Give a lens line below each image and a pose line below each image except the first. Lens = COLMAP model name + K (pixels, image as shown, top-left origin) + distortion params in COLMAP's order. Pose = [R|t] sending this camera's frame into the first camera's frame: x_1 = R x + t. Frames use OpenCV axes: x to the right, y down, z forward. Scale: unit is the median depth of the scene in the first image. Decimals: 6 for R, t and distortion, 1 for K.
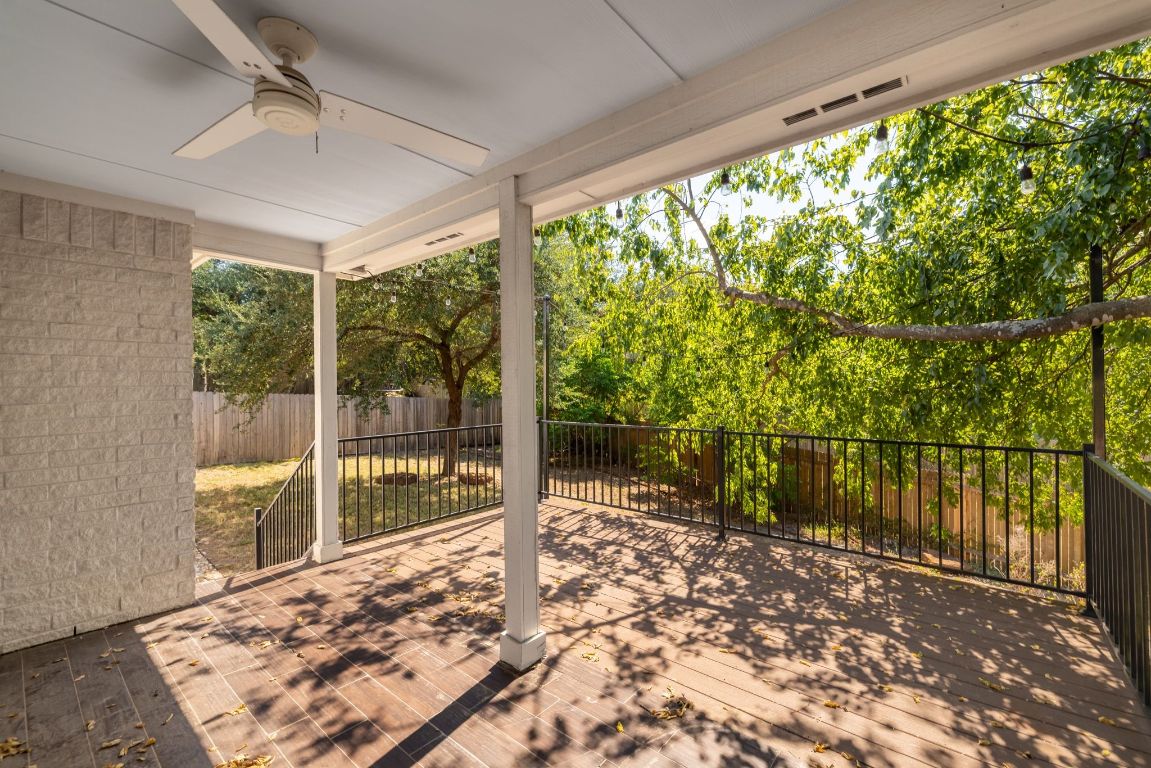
lens RADIAL K [[487.0, 0, 575.4], [0, 487.0, 383.3], [0, 0, 1]] dist [-0.008073, 0.000469]
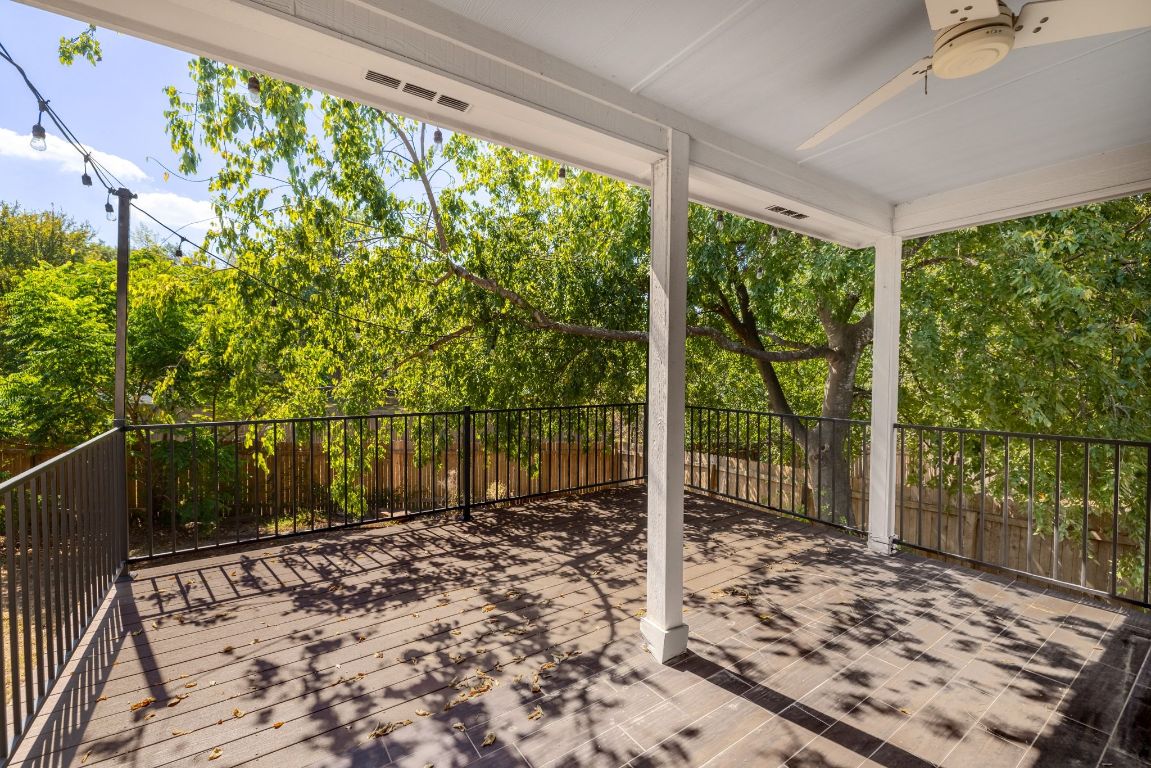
lens RADIAL K [[487.0, 0, 575.4], [0, 487.0, 385.2], [0, 0, 1]] dist [-0.008073, 0.000469]
pose [[0.259455, -0.022797, 0.965486, -0.729458], [-0.010674, 0.999593, 0.026471, 0.020614], [-0.965696, -0.017173, 0.259106, 0.641625]]
